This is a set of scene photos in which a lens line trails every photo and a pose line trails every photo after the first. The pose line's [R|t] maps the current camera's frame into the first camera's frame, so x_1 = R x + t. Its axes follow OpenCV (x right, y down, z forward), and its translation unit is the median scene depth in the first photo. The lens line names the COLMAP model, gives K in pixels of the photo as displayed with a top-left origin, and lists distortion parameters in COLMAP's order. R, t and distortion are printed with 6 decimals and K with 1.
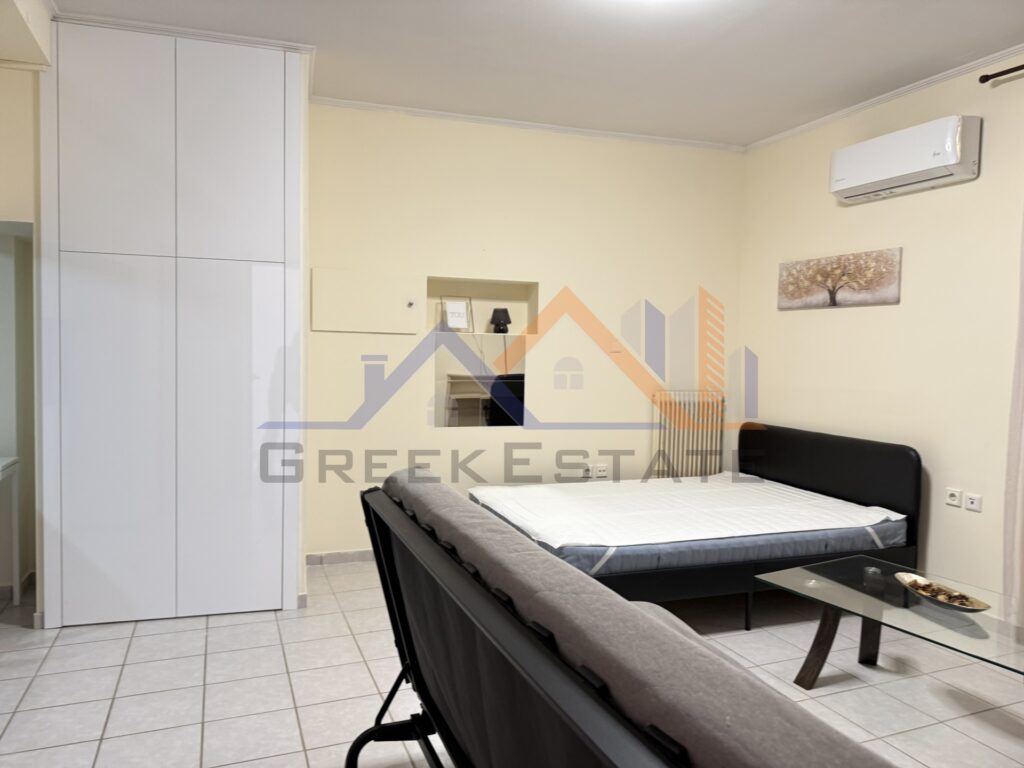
lens RADIAL K [[719.5, 0, 512.0], [0, 719.5, 384.0], [0, 0, 1]] dist [0.050942, -0.091598]
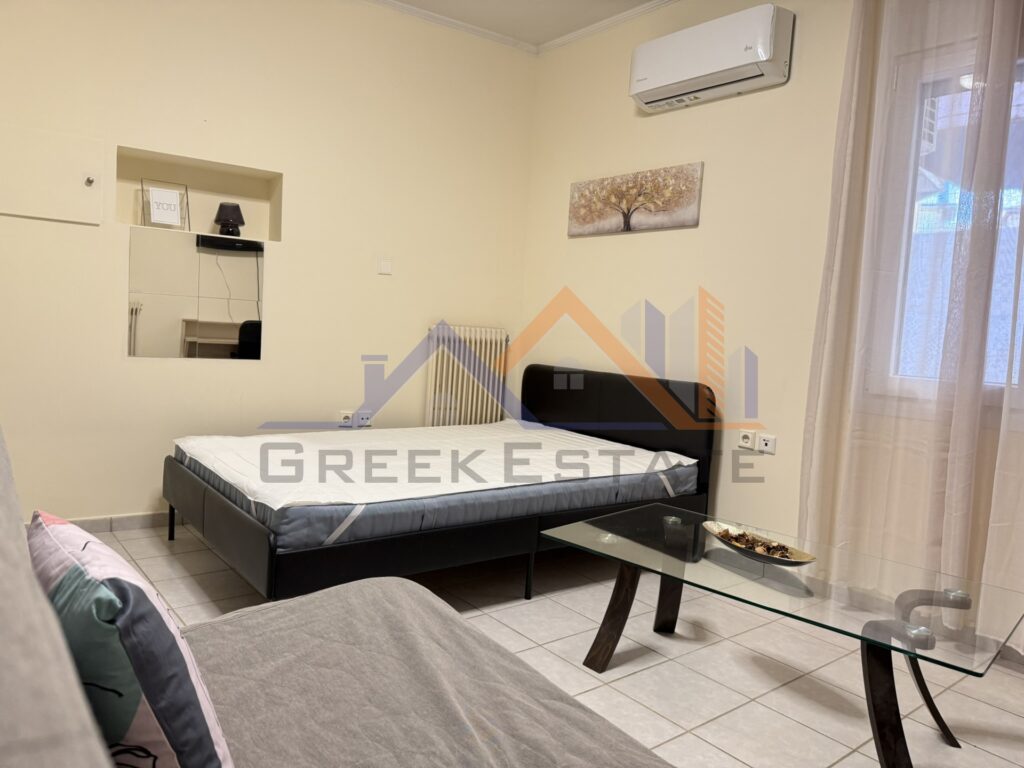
lens RADIAL K [[730.9, 0, 512.0], [0, 730.9, 384.0], [0, 0, 1]] dist [0.198481, -0.432449]
pose [[0.957121, 0.011937, 0.289441, 0.057383], [-0.025476, 0.998748, 0.043053, 0.056050], [-0.288565, -0.048581, 0.956227, 0.199702]]
